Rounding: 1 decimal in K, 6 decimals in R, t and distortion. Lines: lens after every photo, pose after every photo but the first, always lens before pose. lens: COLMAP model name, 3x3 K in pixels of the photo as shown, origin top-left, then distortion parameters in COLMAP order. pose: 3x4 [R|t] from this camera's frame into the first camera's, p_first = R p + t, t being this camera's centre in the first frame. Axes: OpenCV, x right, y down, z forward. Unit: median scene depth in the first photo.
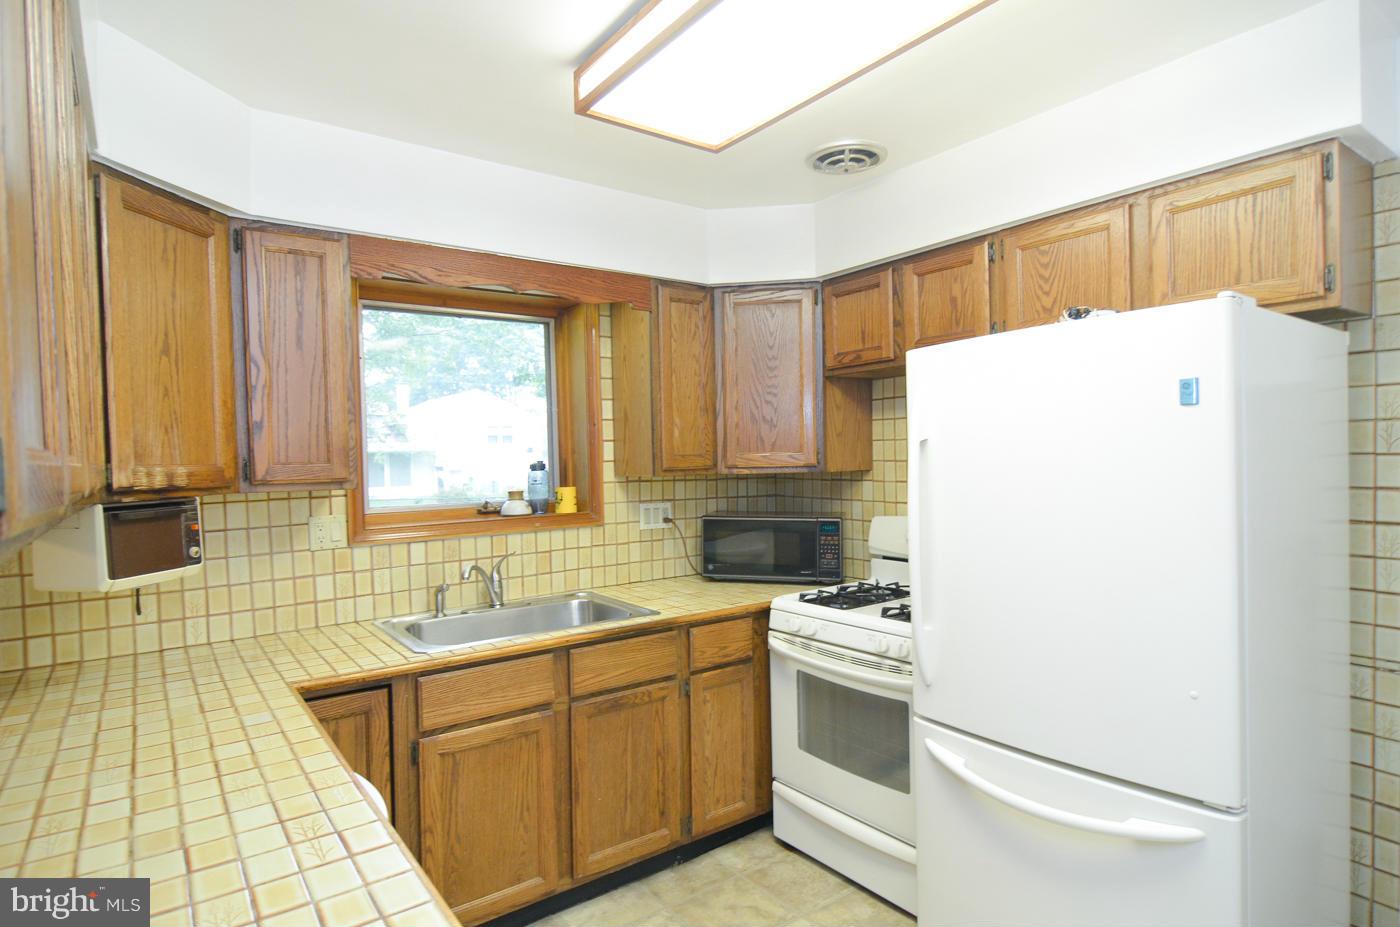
lens RADIAL K [[746.4, 0, 691.6], [0, 746.4, 474.5], [0, 0, 1]] dist [0.006363, -0.010339]
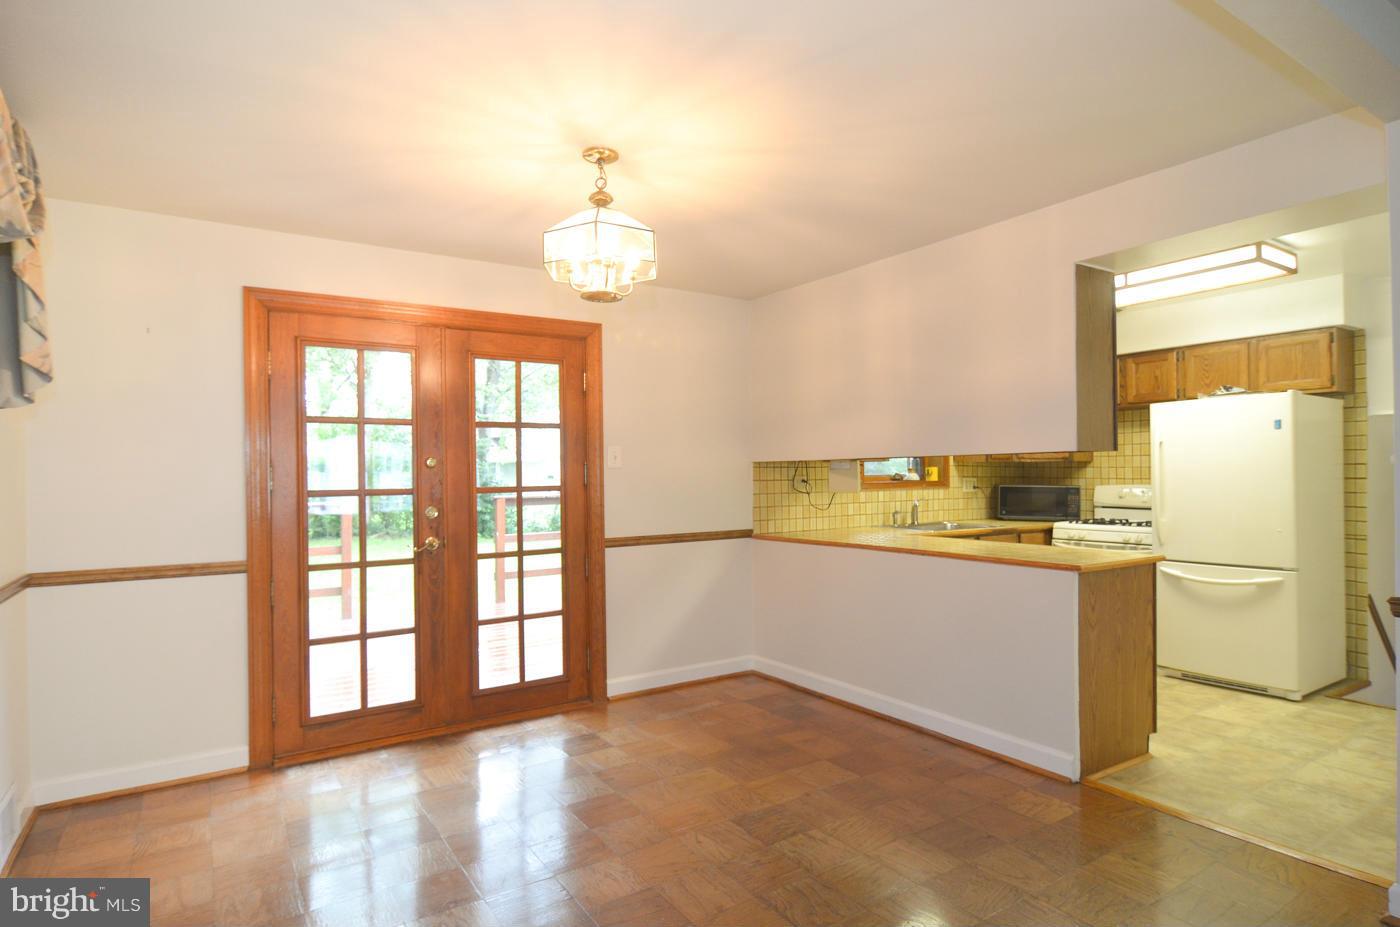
lens RADIAL K [[746.4, 0, 699.6], [0, 746.4, 472.8], [0, 0, 1]] dist [0.006363, -0.010339]
pose [[0.998812, 0.015960, -0.046046, -0.771393], [-0.017001, 0.999607, -0.022293, 0.096183], [0.045672, 0.023049, 0.998691, -1.066659]]
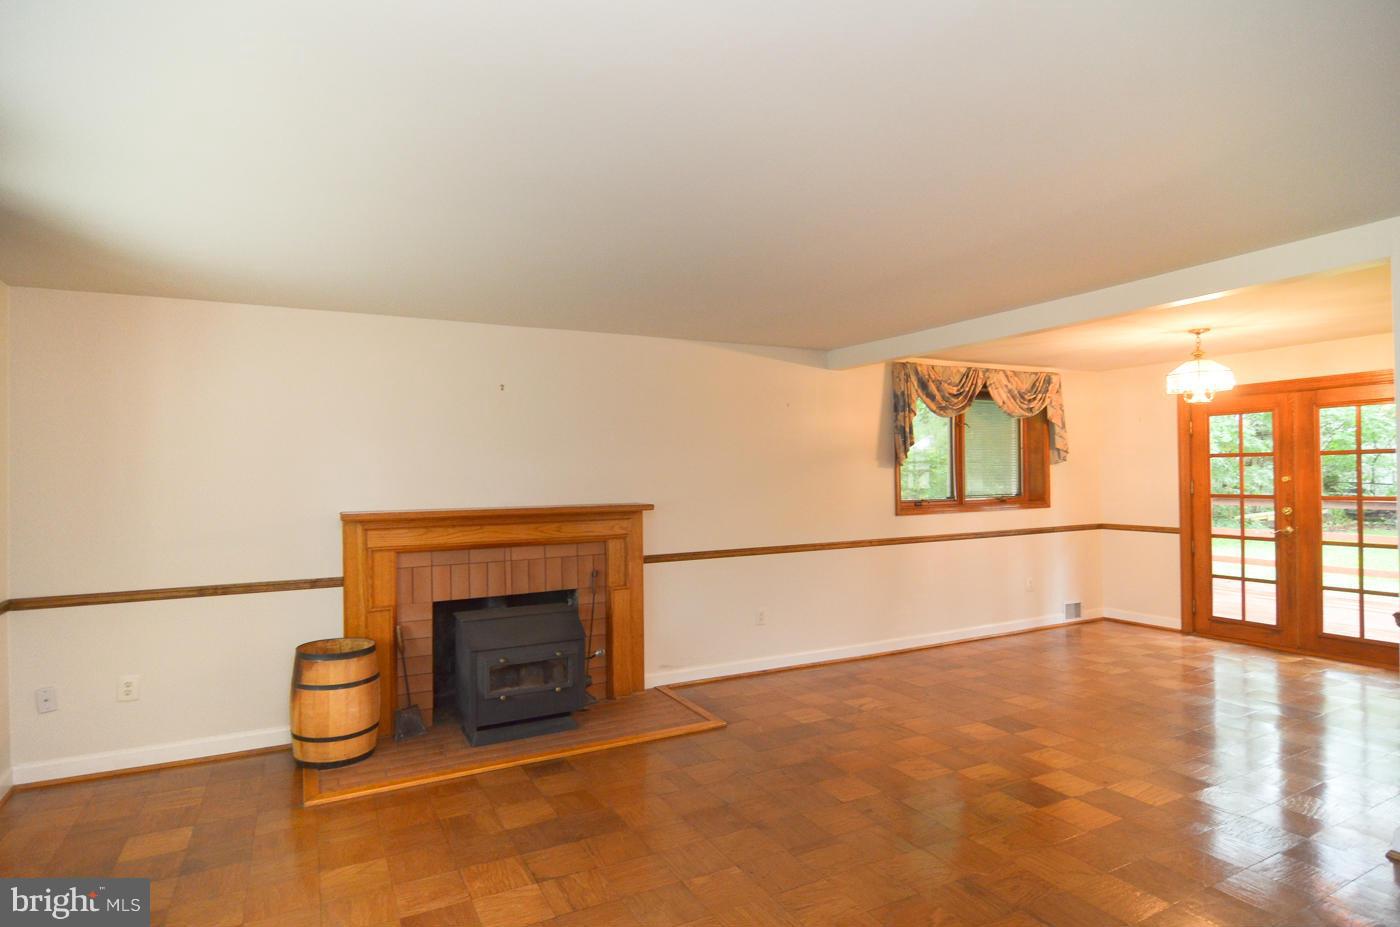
lens RADIAL K [[746.4, 0, 693.3], [0, 746.4, 468.9], [0, 0, 1]] dist [0.006363, -0.010339]
pose [[-0.133098, 0.026288, -0.990754, 1.067471], [-0.002144, 0.999638, 0.026812, -0.029145], [0.991101, 0.005693, -0.132994, -1.135191]]
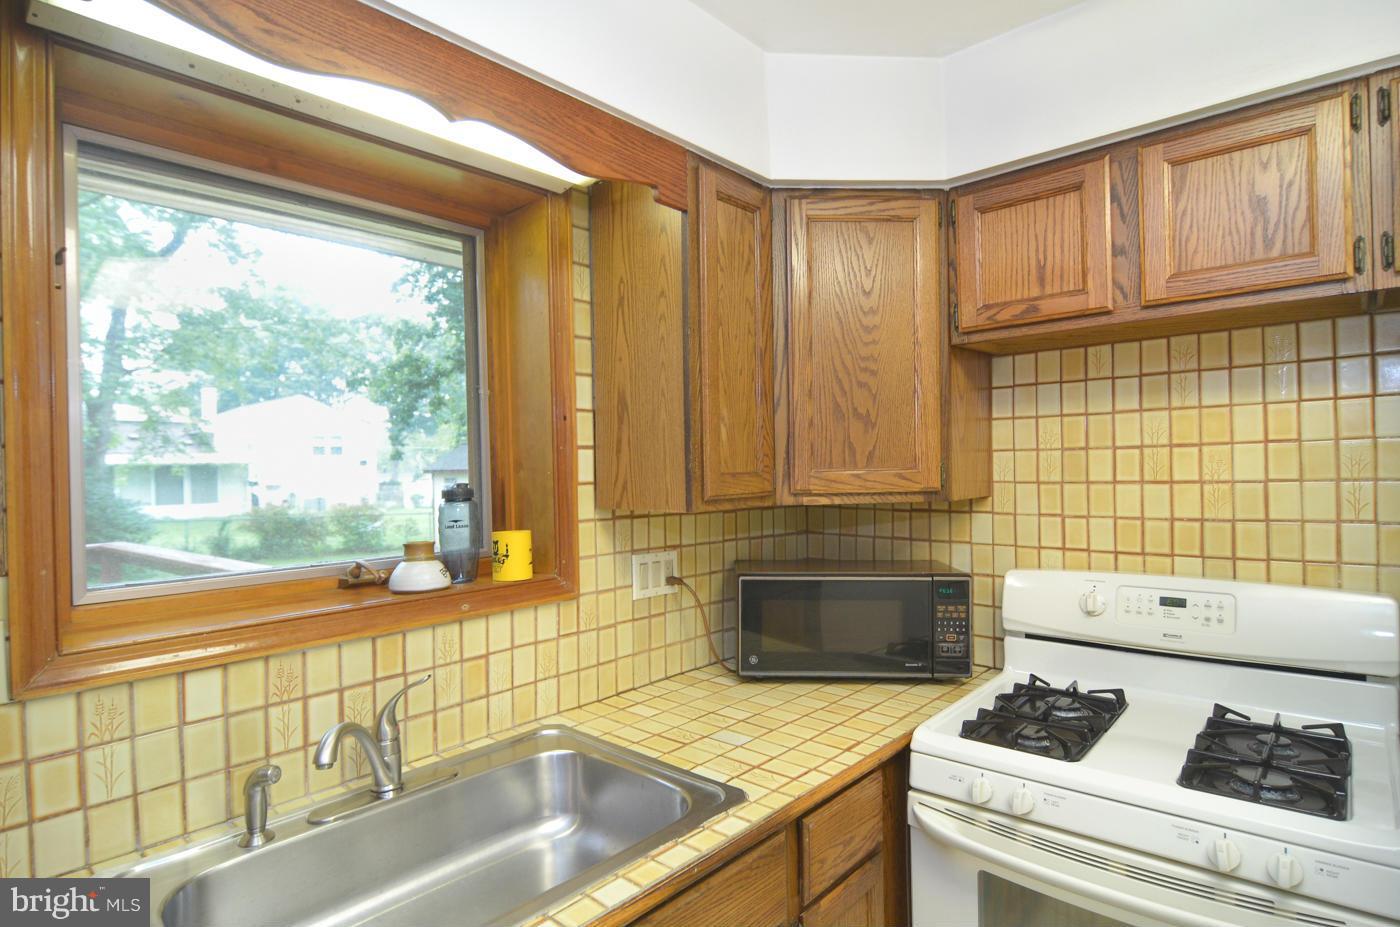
lens RADIAL K [[746.4, 0, 691.9], [0, 746.4, 468.8], [0, 0, 1]] dist [0.006363, -0.010339]
pose [[0.979069, 0.002282, 0.203515, -0.173085], [0.002918, 0.999677, -0.025246, -0.016816], [-0.203507, 0.025312, 0.978746, 0.502671]]
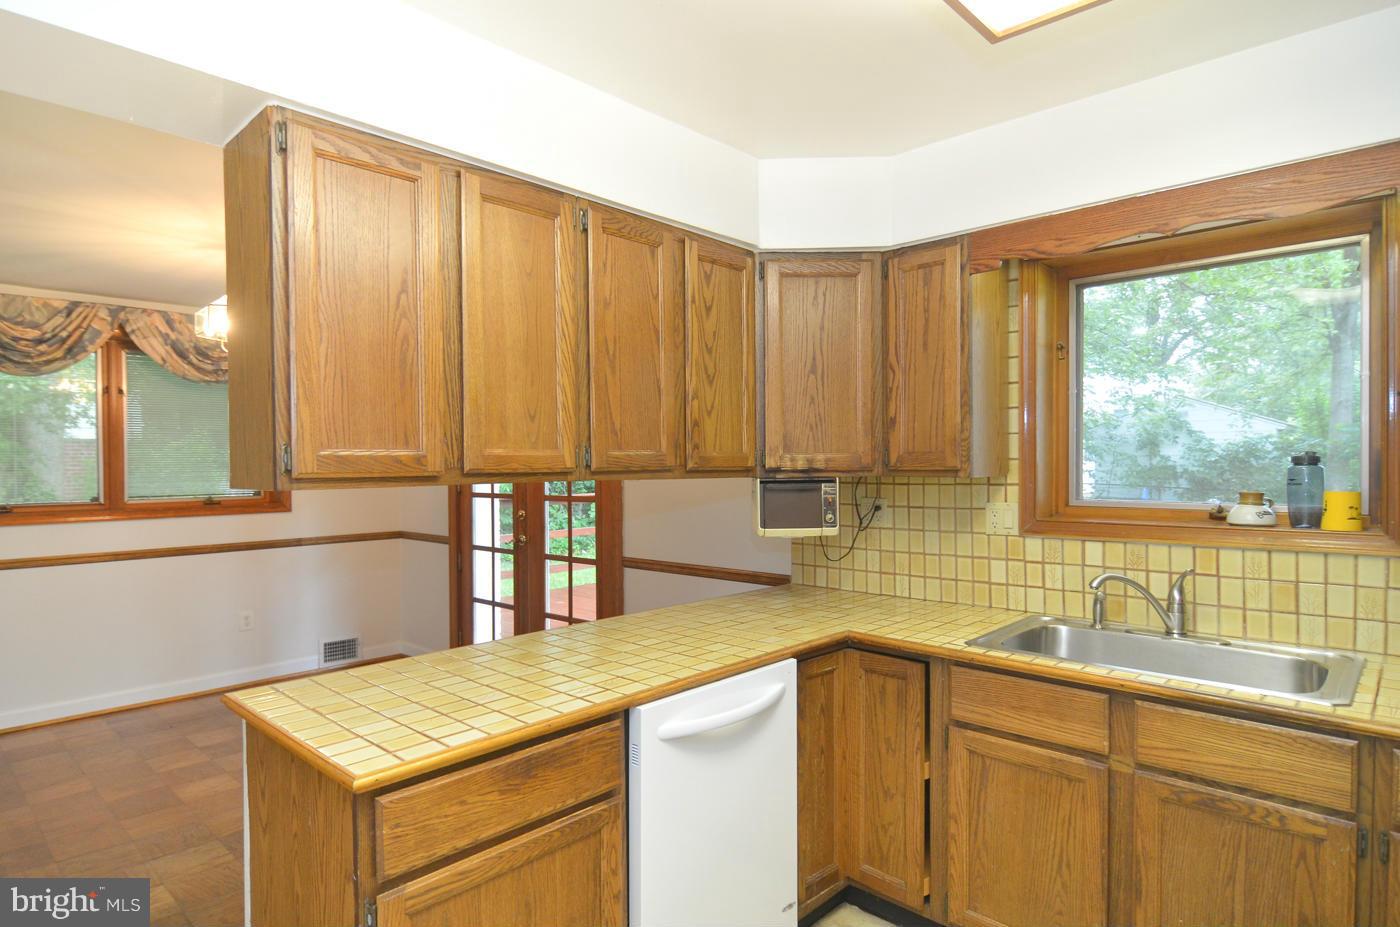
lens RADIAL K [[799.7, 0, 689.5], [0, 799.7, 473.3], [0, 0, 1]] dist [0.008201, -0.005815]
pose [[0.178463, 0.039460, -0.983155, 0.488872], [-0.018465, 0.999154, 0.036751, -0.016932], [0.983773, 0.011595, 0.179041, 0.350466]]
